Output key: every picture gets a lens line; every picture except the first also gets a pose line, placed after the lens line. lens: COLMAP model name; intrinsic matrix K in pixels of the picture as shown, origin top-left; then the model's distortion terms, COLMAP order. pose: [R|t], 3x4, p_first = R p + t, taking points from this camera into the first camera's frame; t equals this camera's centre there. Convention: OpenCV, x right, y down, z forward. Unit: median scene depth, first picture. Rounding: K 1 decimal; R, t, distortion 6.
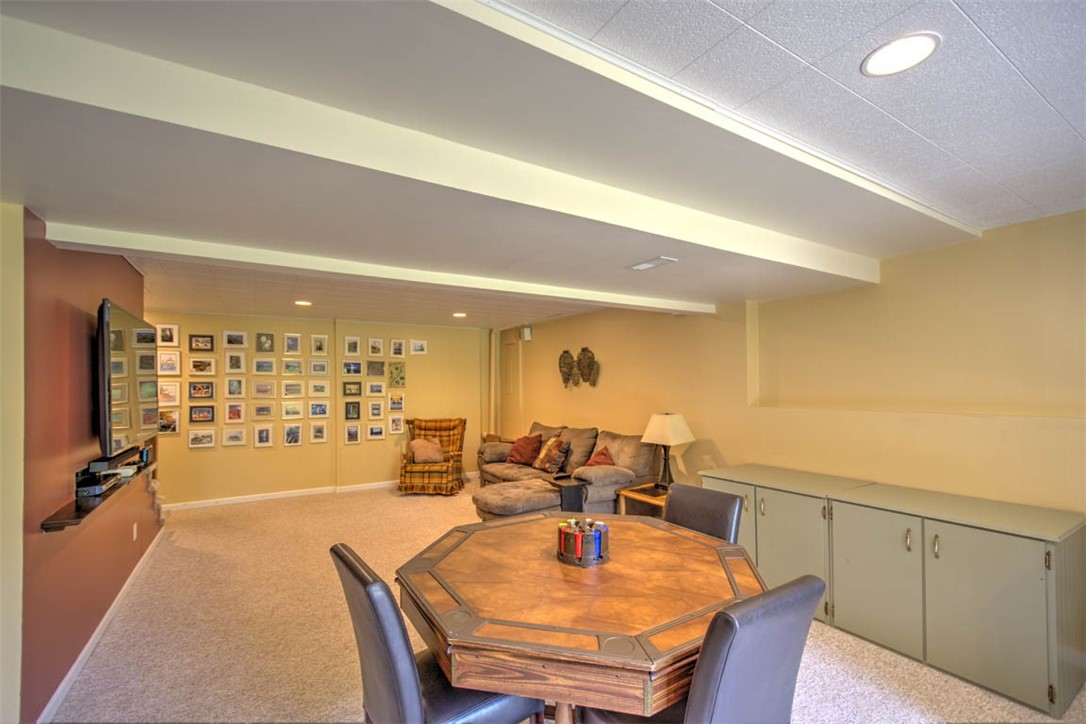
lens RADIAL K [[466.2, 0, 539.8], [0, 466.2, 376.3], [0, 0, 1]] dist [0.000450, 0.000048]
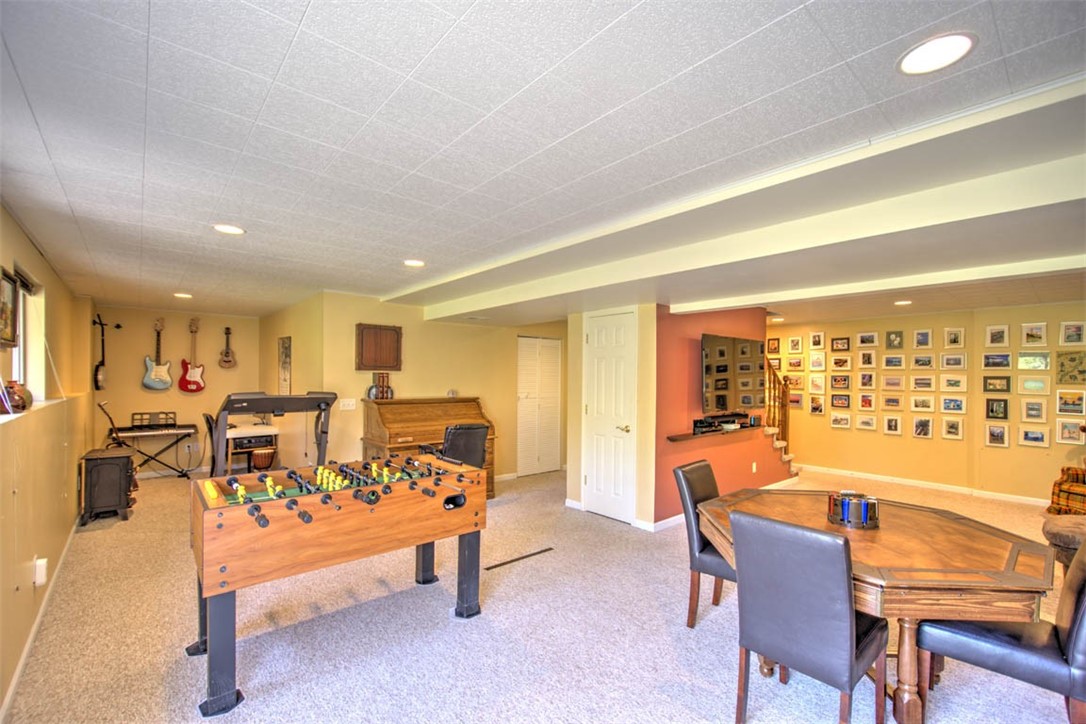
lens RADIAL K [[466.2, 0, 539.8], [0, 466.2, 376.3], [0, 0, 1]] dist [0.000450, 0.000048]
pose [[0.159982, 0.008244, -0.987086, 0.365483], [0.007829, 0.999923, 0.009620, -0.003912], [0.987089, -0.009267, 0.159905, 0.000800]]
